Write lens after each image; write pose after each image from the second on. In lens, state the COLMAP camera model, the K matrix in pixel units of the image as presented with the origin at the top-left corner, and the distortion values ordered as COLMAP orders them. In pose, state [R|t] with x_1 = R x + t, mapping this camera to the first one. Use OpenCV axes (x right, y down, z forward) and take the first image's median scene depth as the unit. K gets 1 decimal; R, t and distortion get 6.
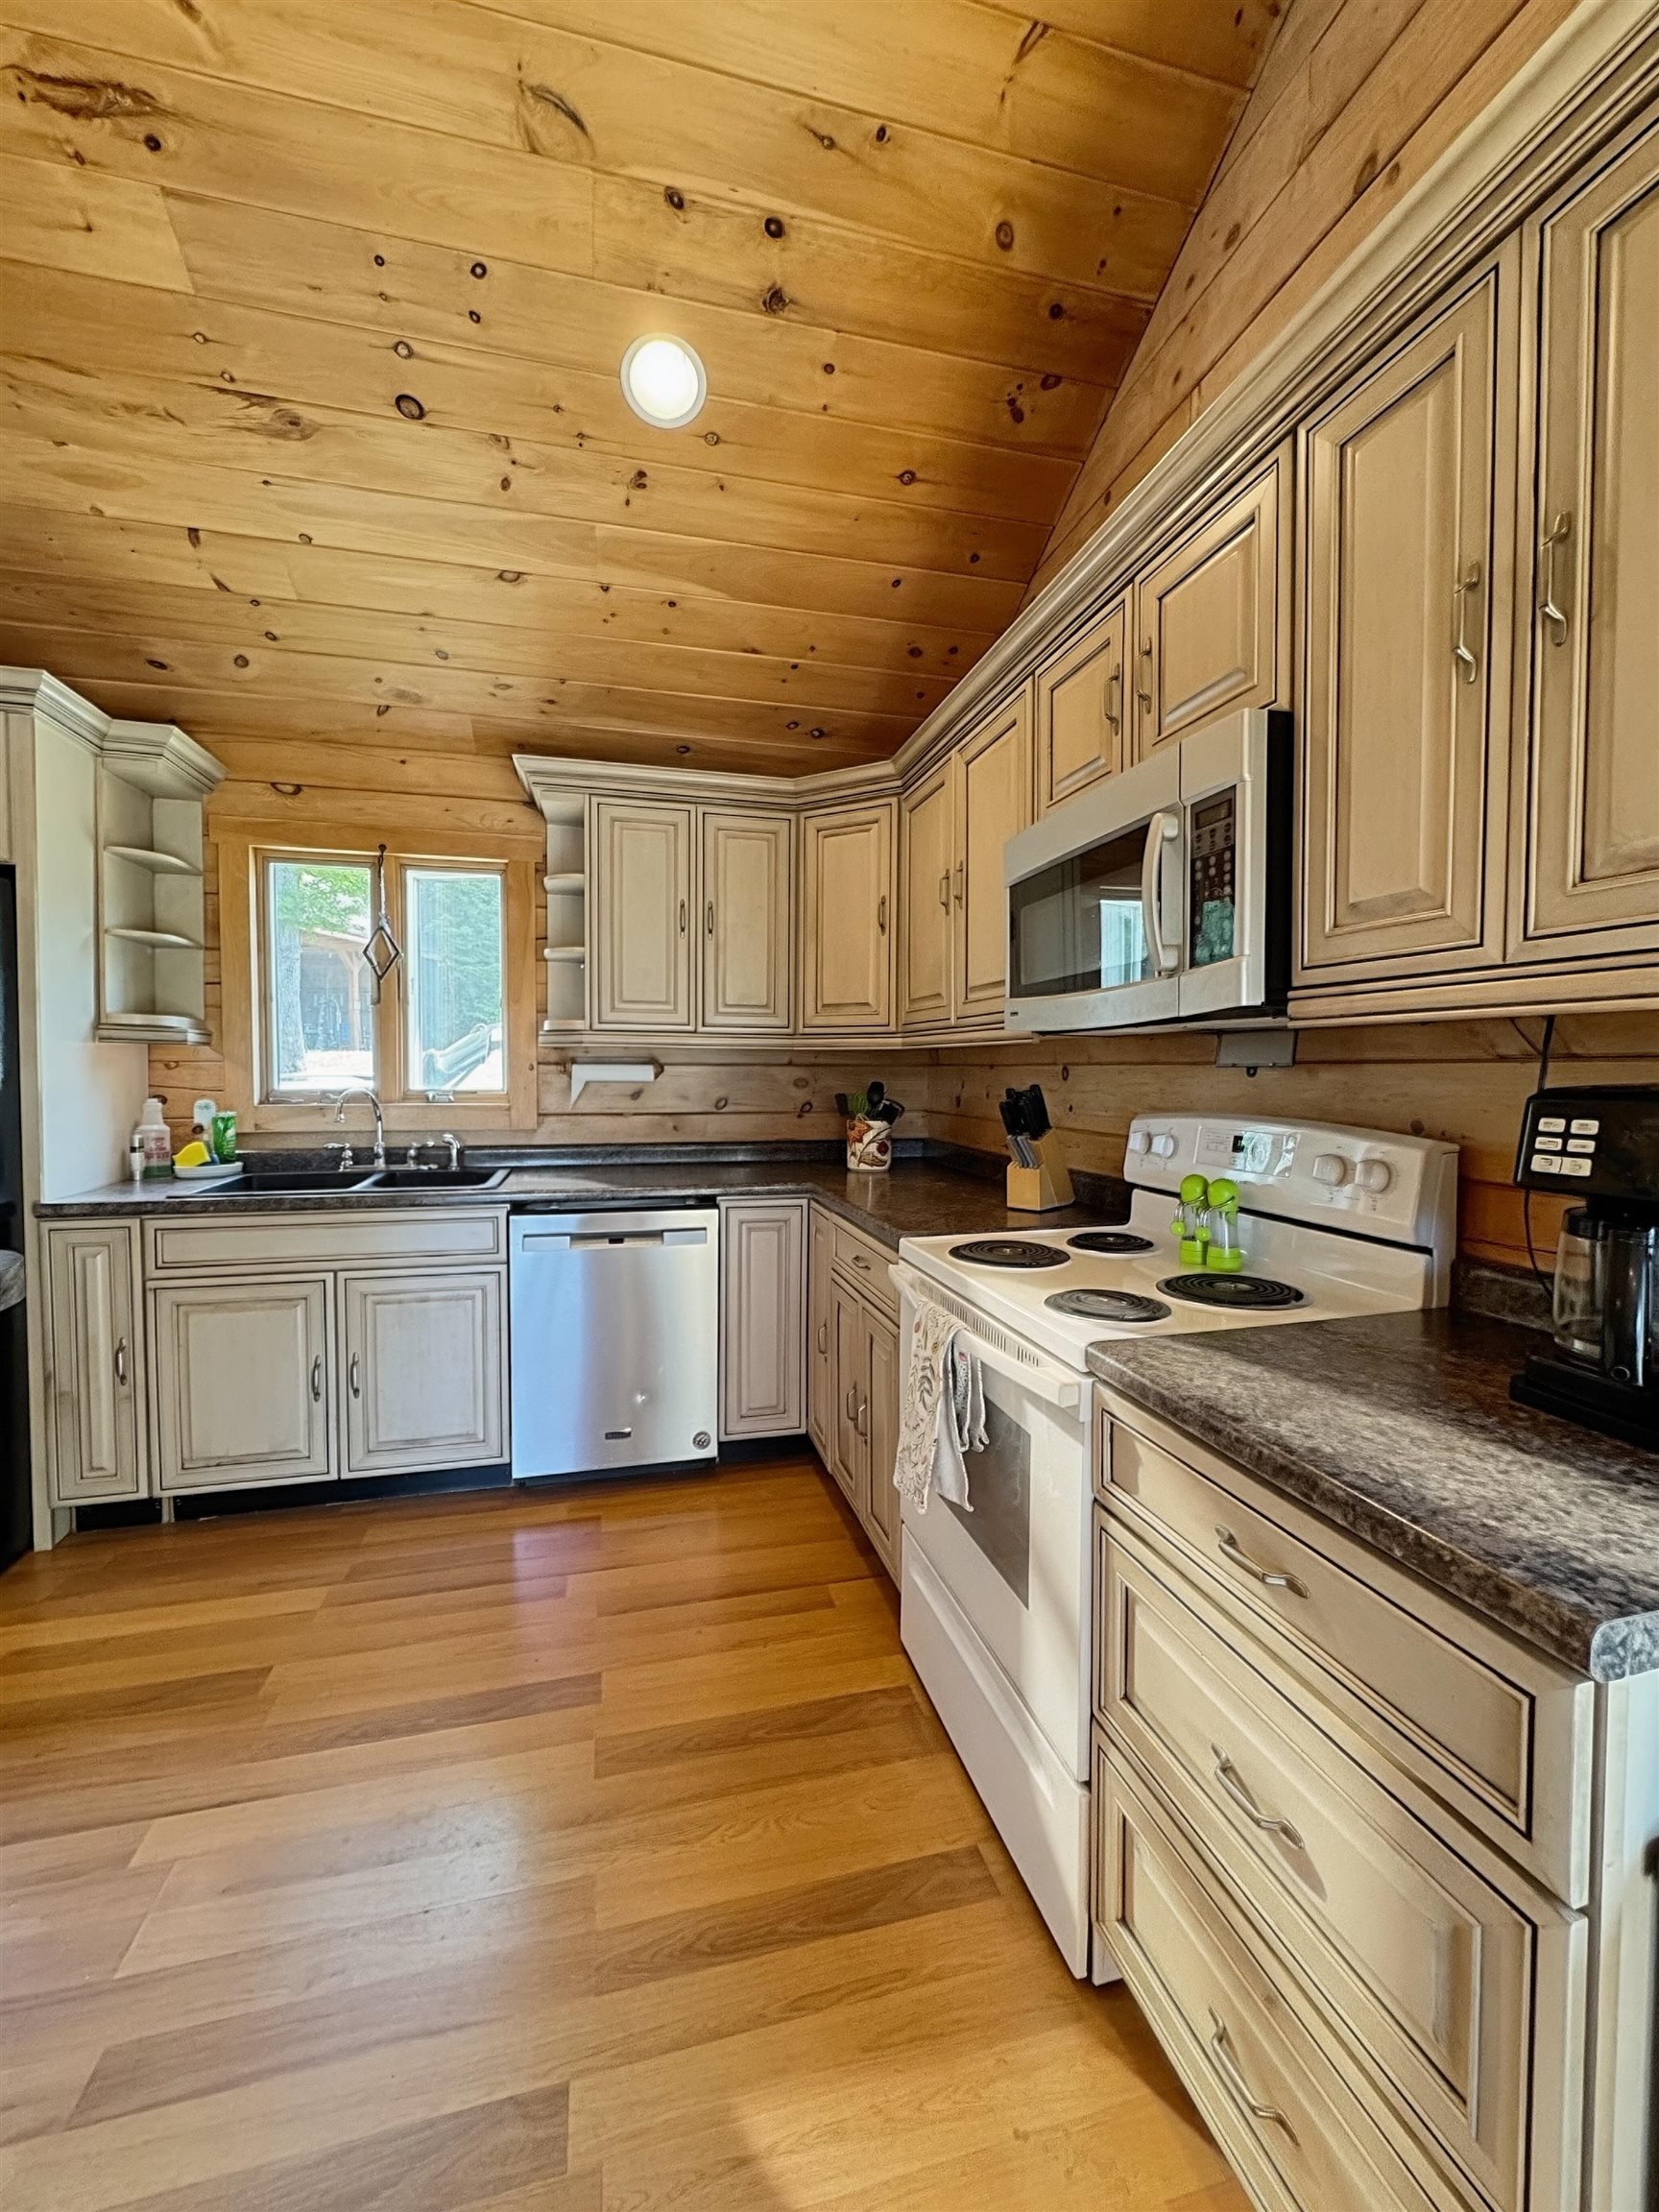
lens RADIAL K [[879.0, 0, 834.9], [0, 879.0, 1106.9], [0, 0, 1]] dist [0.000514, -0.000450]
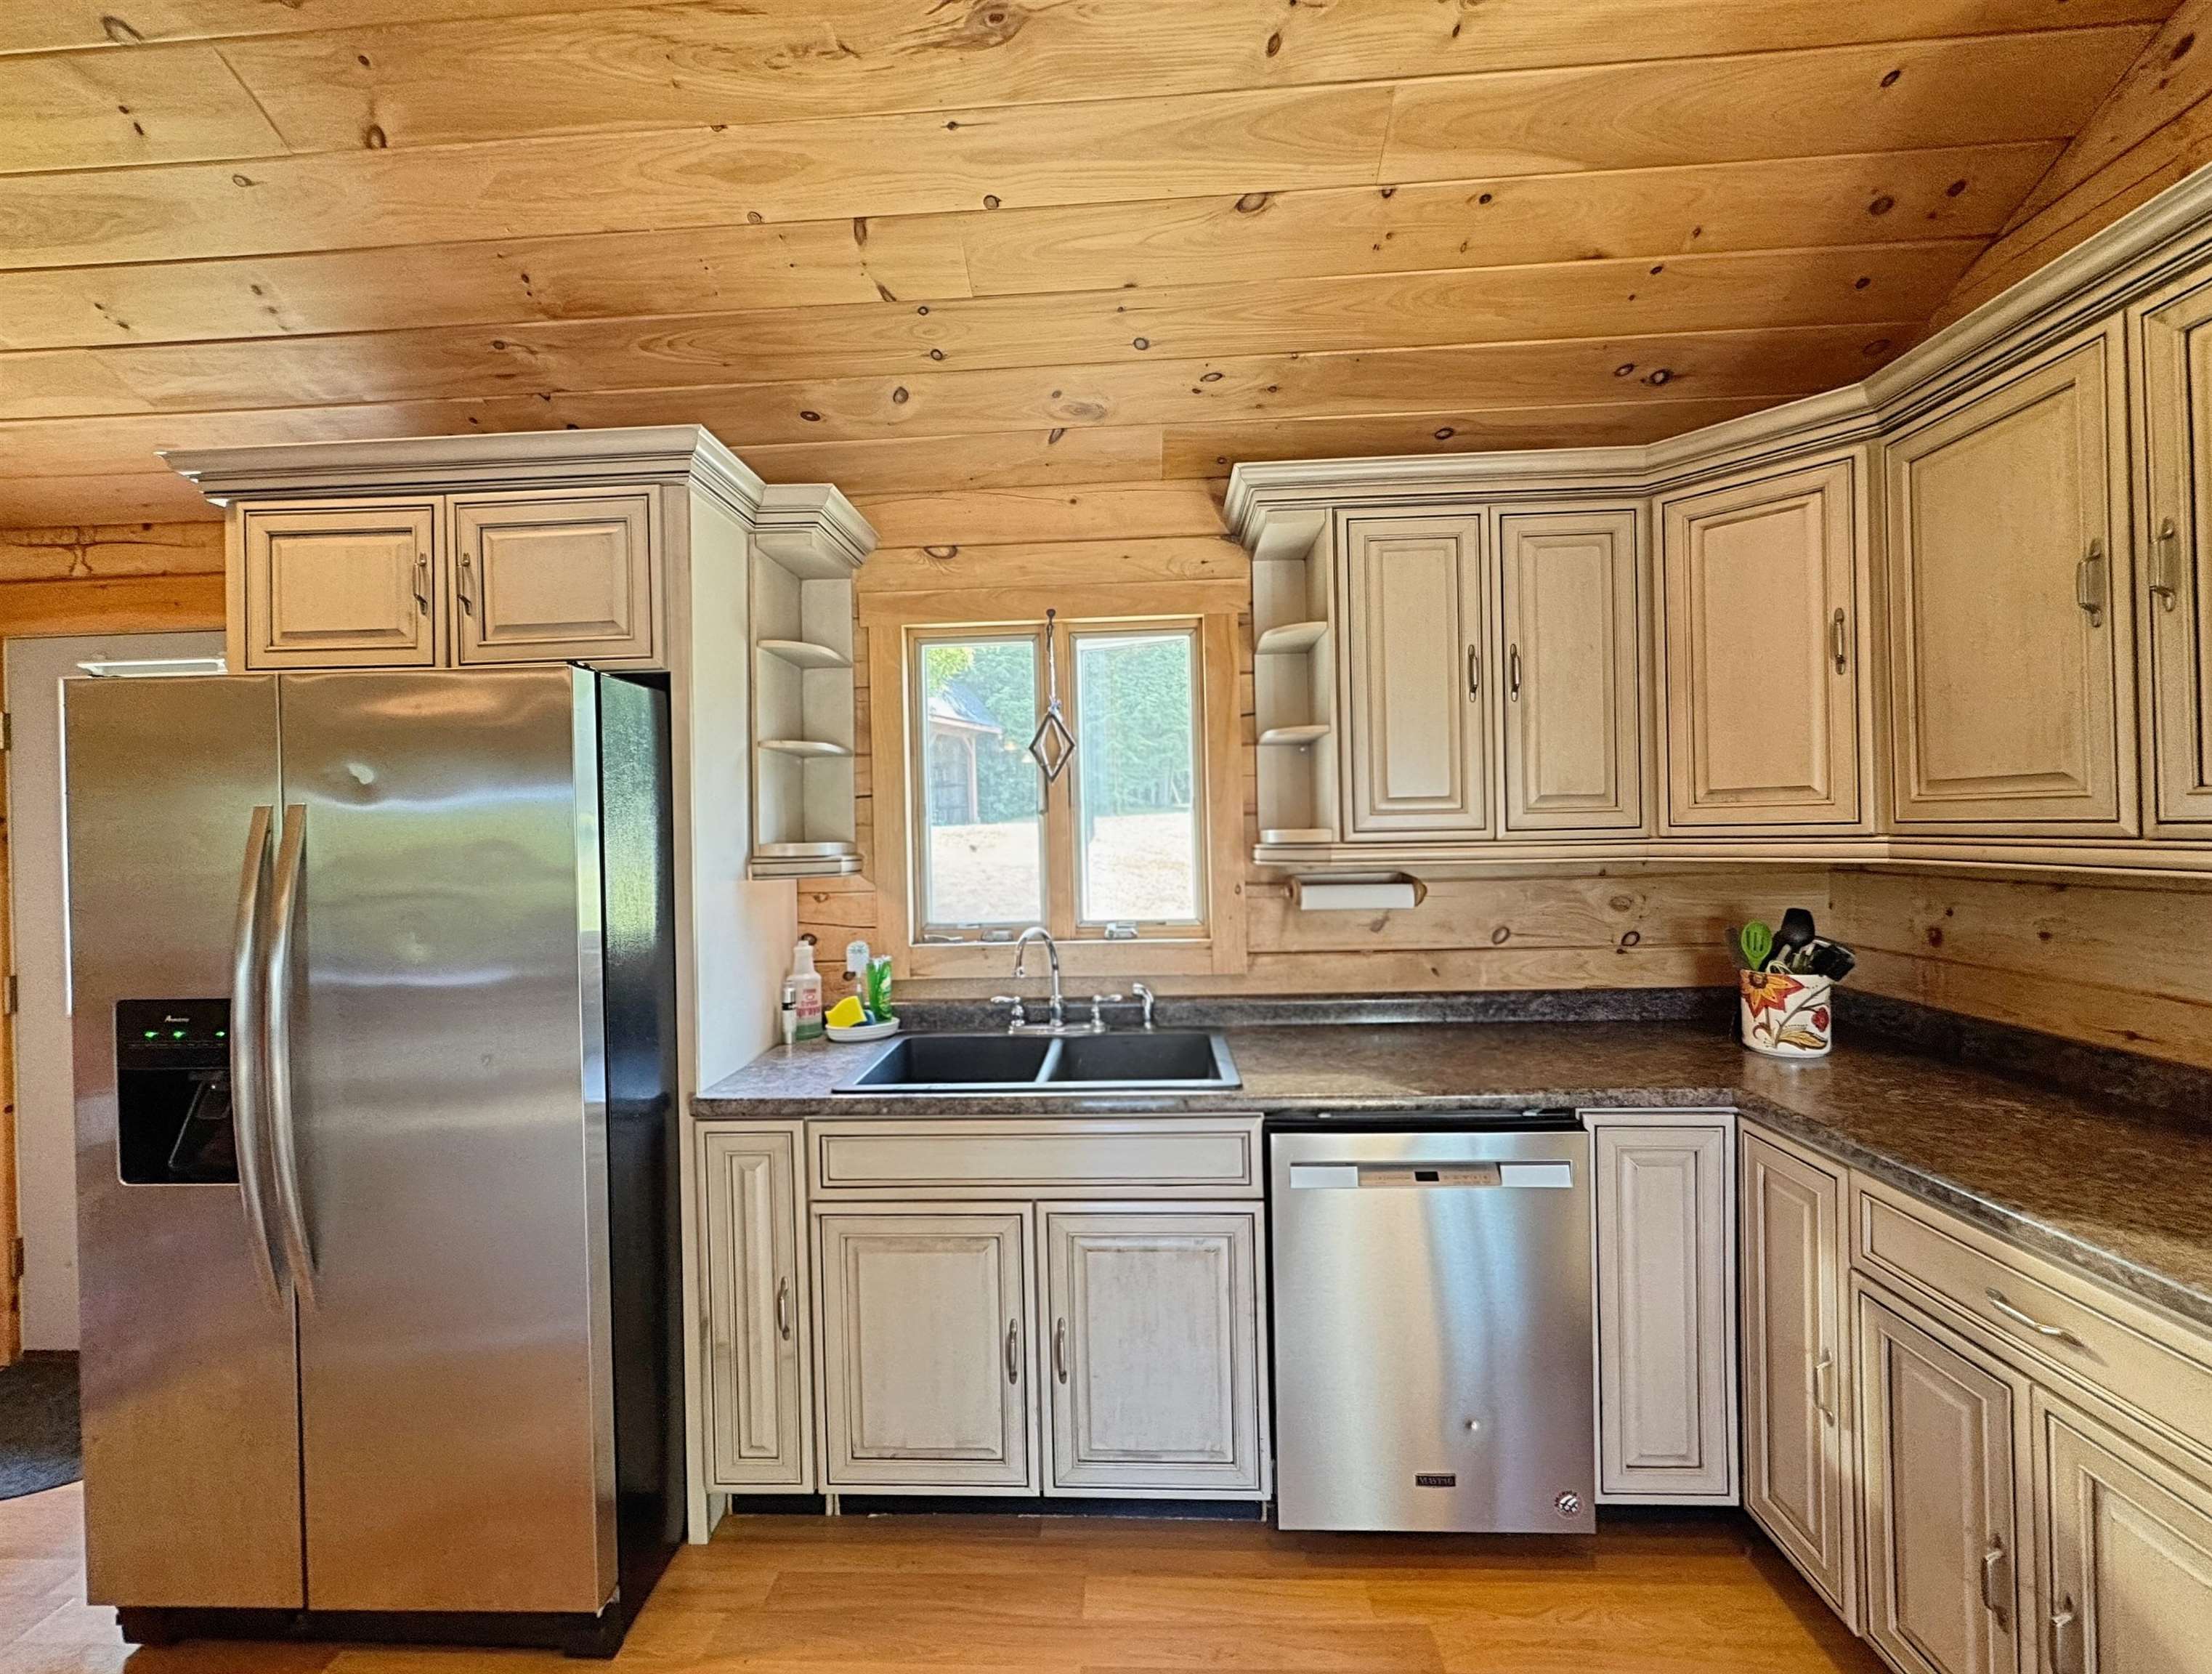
lens RADIAL K [[898.6, 0, 1094.0], [0, 898.6, 830.5], [0, 0, 1]] dist [0.000962, -0.000342]
pose [[0.955501, -0.027348, -0.293717, -0.261977], [0.017108, 0.999155, -0.037377, -0.075653], [0.294490, 0.030689, 0.955162, 0.269034]]
